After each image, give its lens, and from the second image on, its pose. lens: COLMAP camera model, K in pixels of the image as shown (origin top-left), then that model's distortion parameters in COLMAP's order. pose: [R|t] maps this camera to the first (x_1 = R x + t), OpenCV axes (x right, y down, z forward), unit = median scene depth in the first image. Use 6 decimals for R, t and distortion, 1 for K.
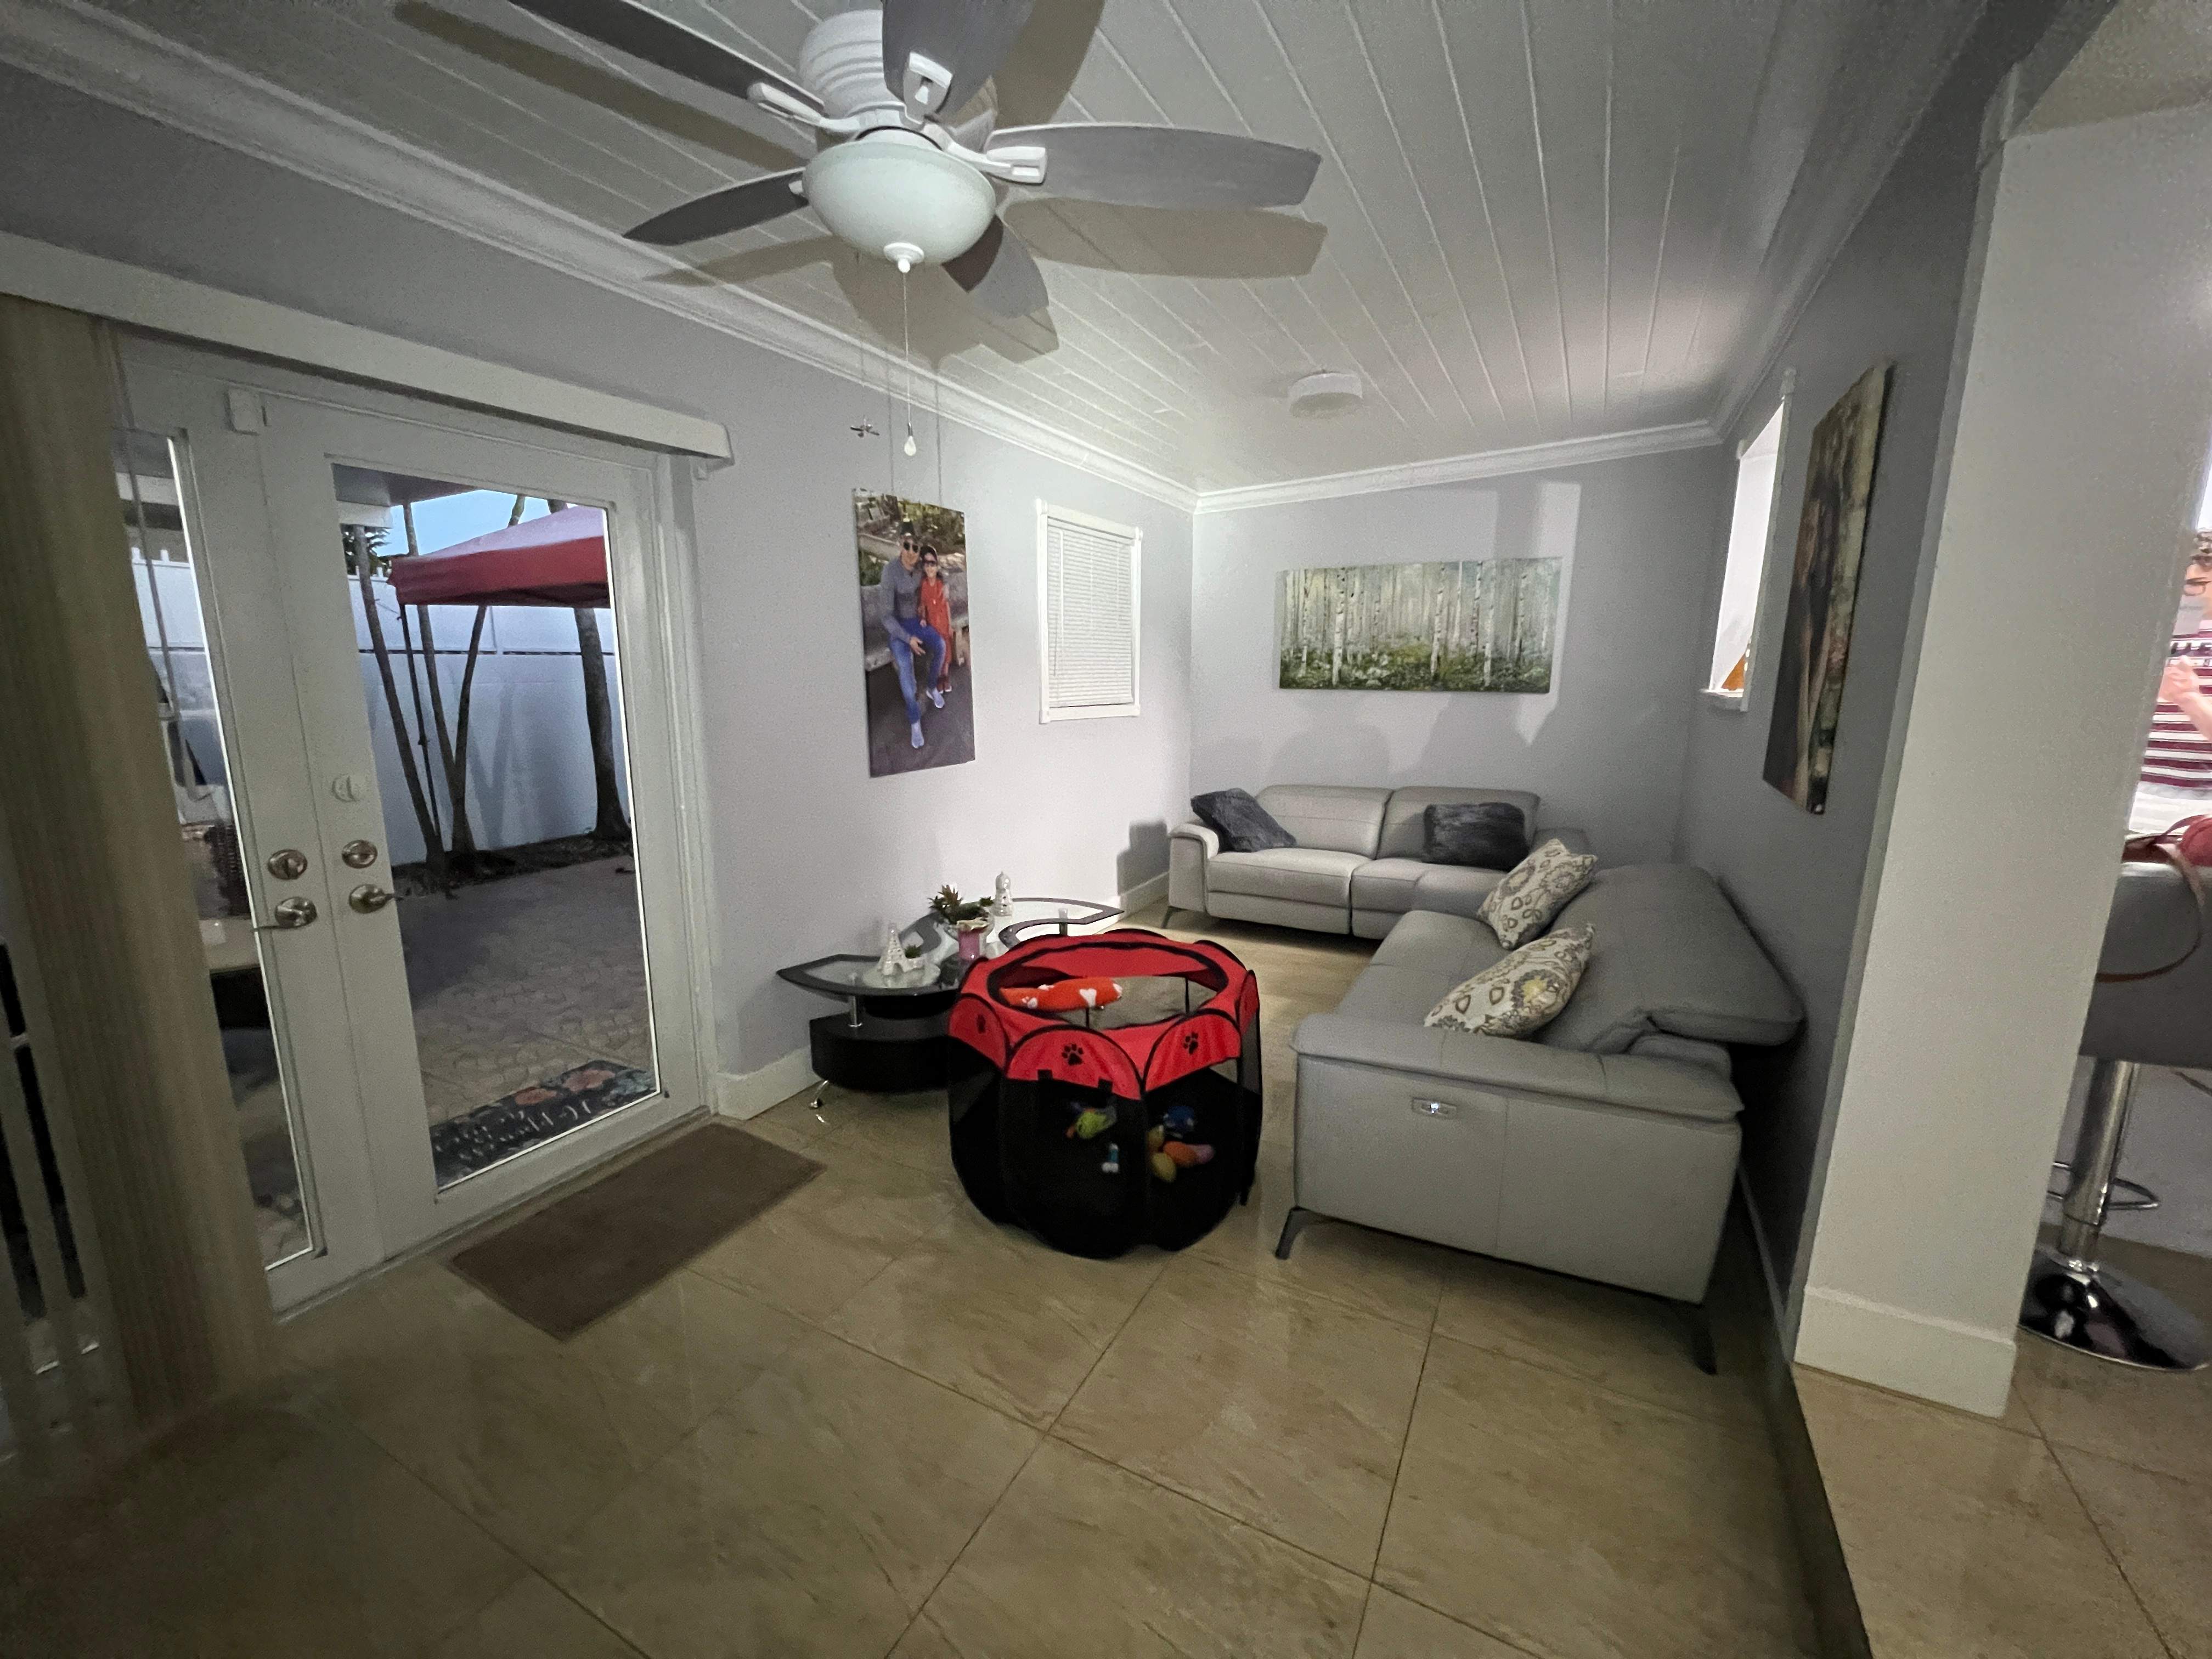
lens RADIAL K [[891.7, 0, 1110.2], [0, 891.7, 830.9], [0, 0, 1]] dist [0.000973, -0.000199]
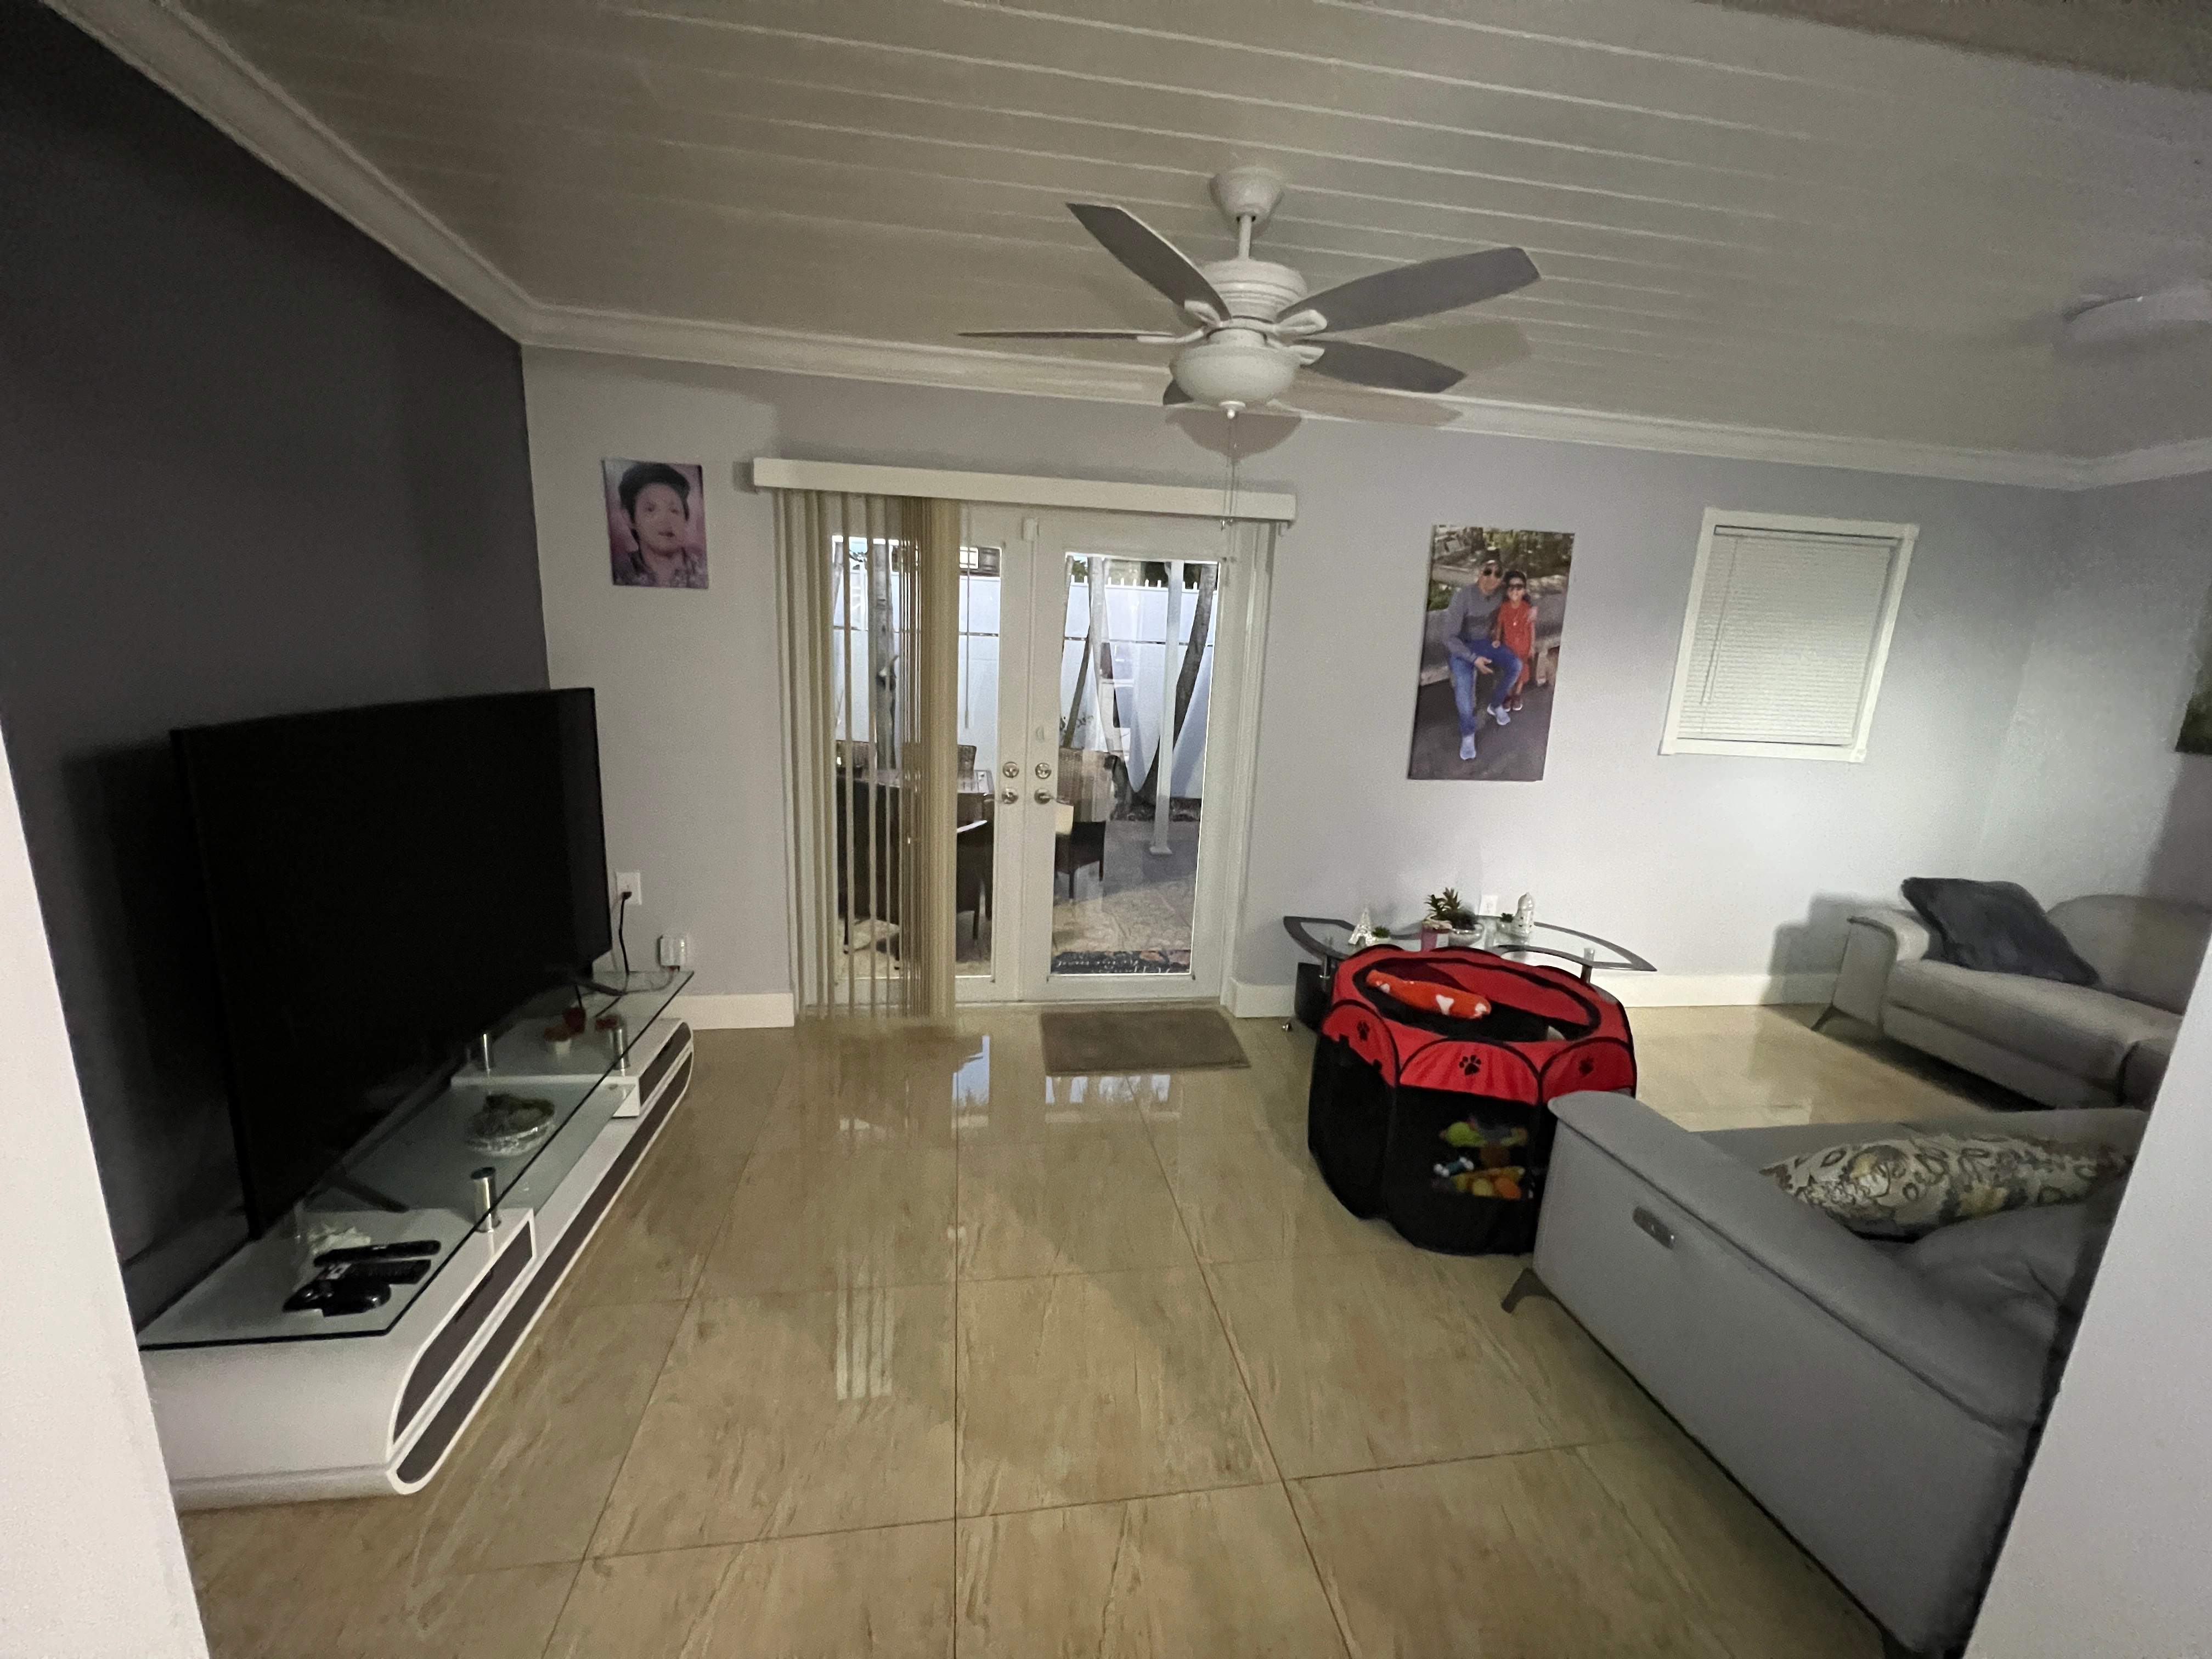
lens RADIAL K [[891.7, 0, 1105.5], [0, 891.7, 829.9], [0, 0, 1]] dist [0.000973, -0.000199]
pose [[0.605386, 0.191920, -0.772447, 0.380150], [-0.188583, 0.977446, 0.095056, -0.031505], [0.773269, 0.088125, 0.627925, -0.003369]]
